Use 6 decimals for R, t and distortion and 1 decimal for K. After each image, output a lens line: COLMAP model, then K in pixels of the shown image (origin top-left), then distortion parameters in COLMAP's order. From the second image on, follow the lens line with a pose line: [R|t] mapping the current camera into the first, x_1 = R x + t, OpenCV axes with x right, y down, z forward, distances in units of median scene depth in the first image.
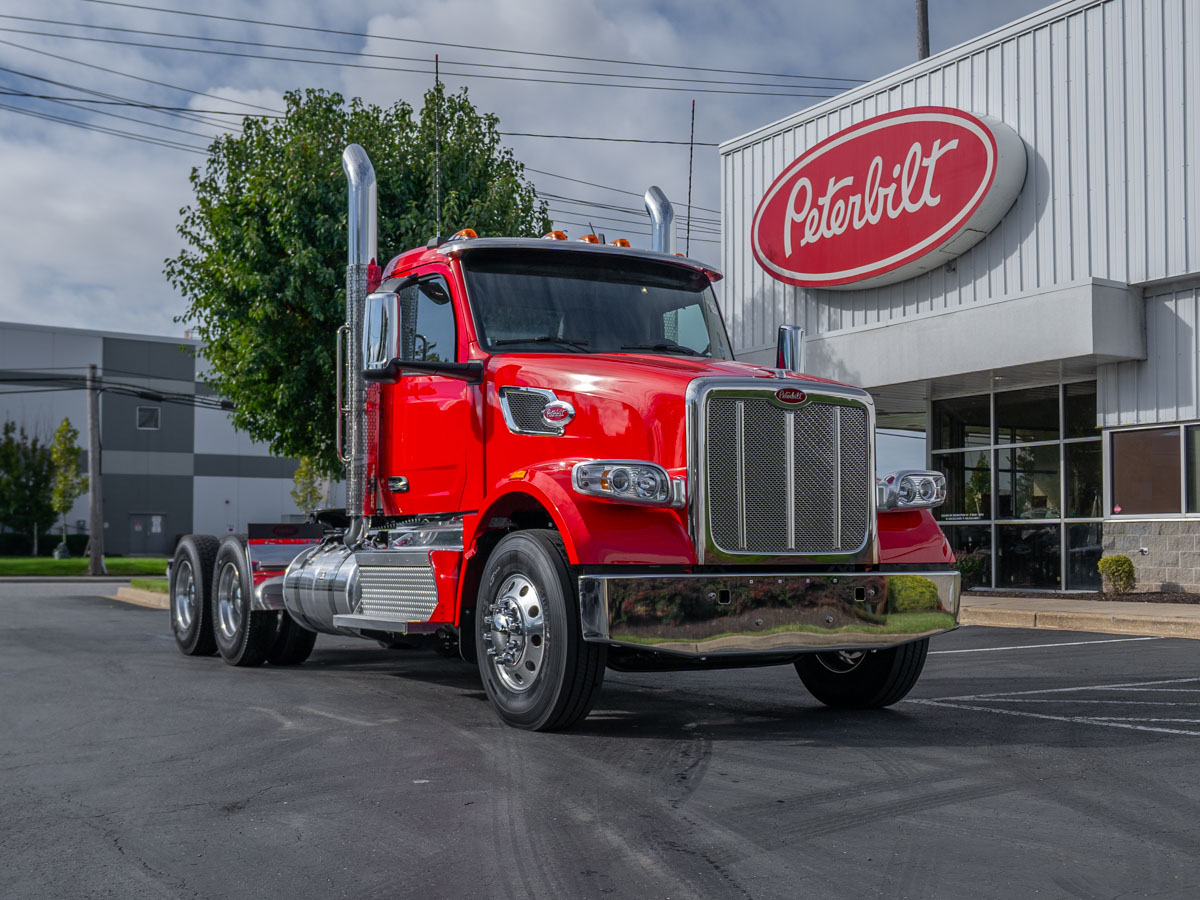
lens RADIAL K [[1453.7, 0, 600.4], [0, 1453.7, 482.2], [0, 0, 1]] dist [-0.012384, -0.025921]
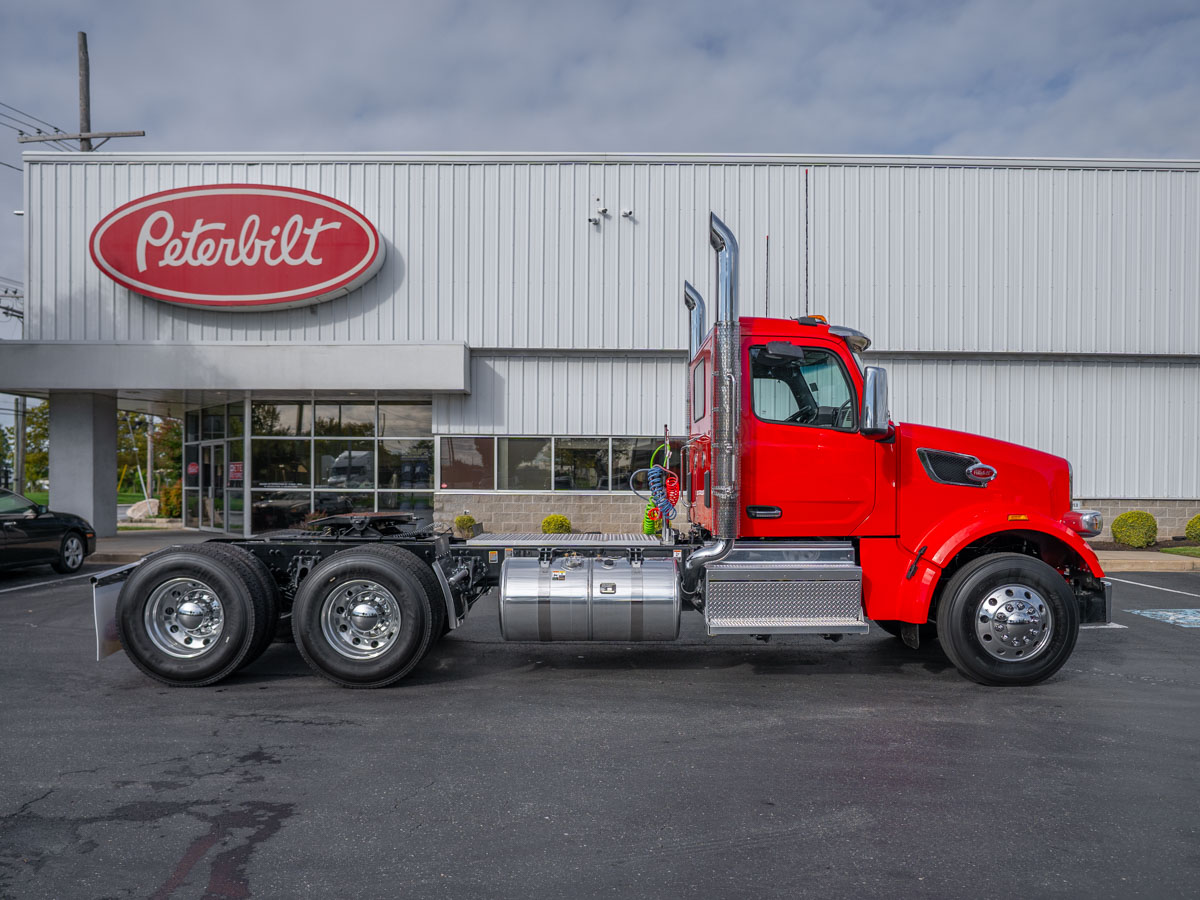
lens RADIAL K [[829.4, 0, 598.7], [0, 829.4, 465.3], [0, 0, 1]] dist [-0.002900, 0.002998]
pose [[0.510500, 0.008150, 0.859839, -0.300572], [-0.041801, 0.999008, 0.015349, -0.022034], [-0.858861, -0.043778, 0.510335, 0.342938]]
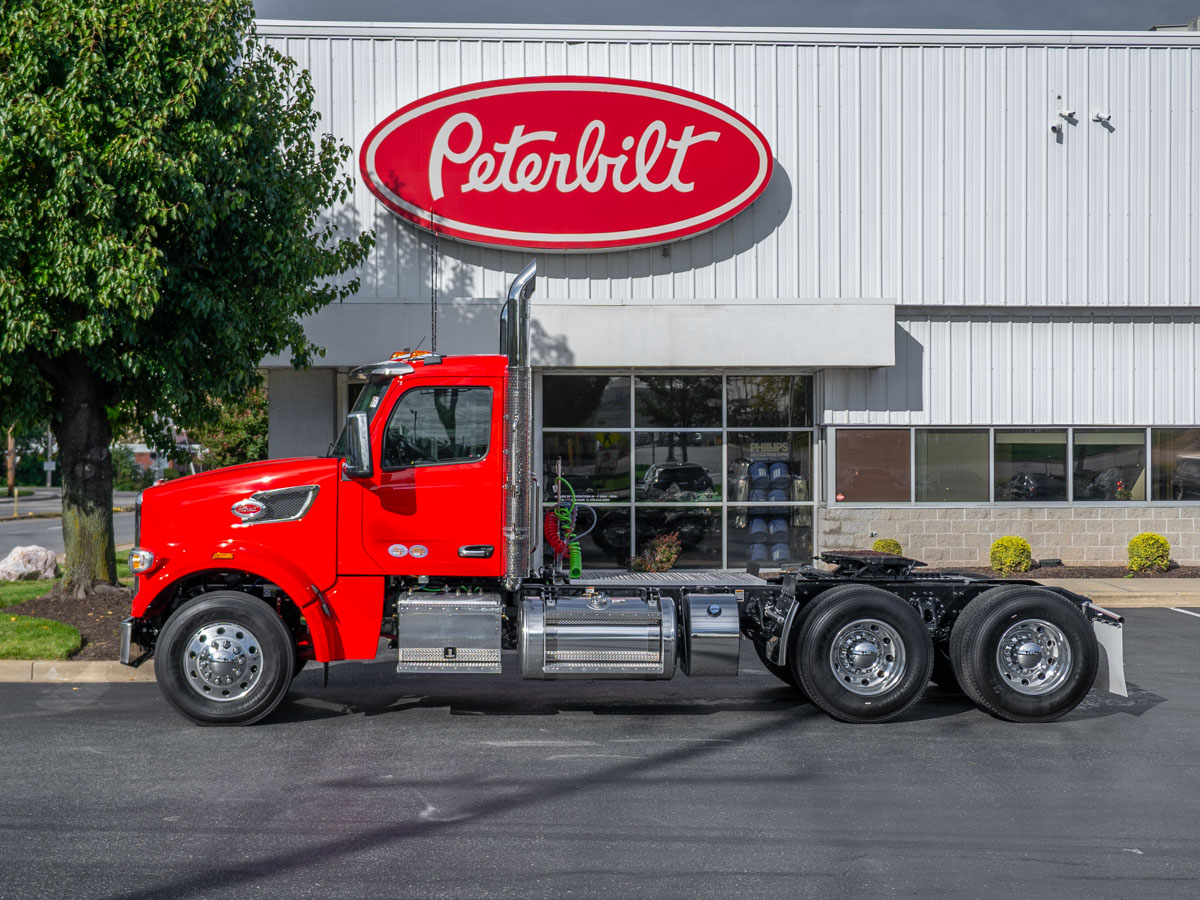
lens RADIAL K [[1829.1, 0, 600.0], [0, 1829.1, 450.0], [0, 0, 1]] dist [0.054432, 0.100506]
pose [[0.431344, -0.002694, 0.902183, -0.895188], [-0.034535, 0.999213, 0.019496, -0.034989], [-0.901526, -0.039567, 0.430912, 0.487516]]
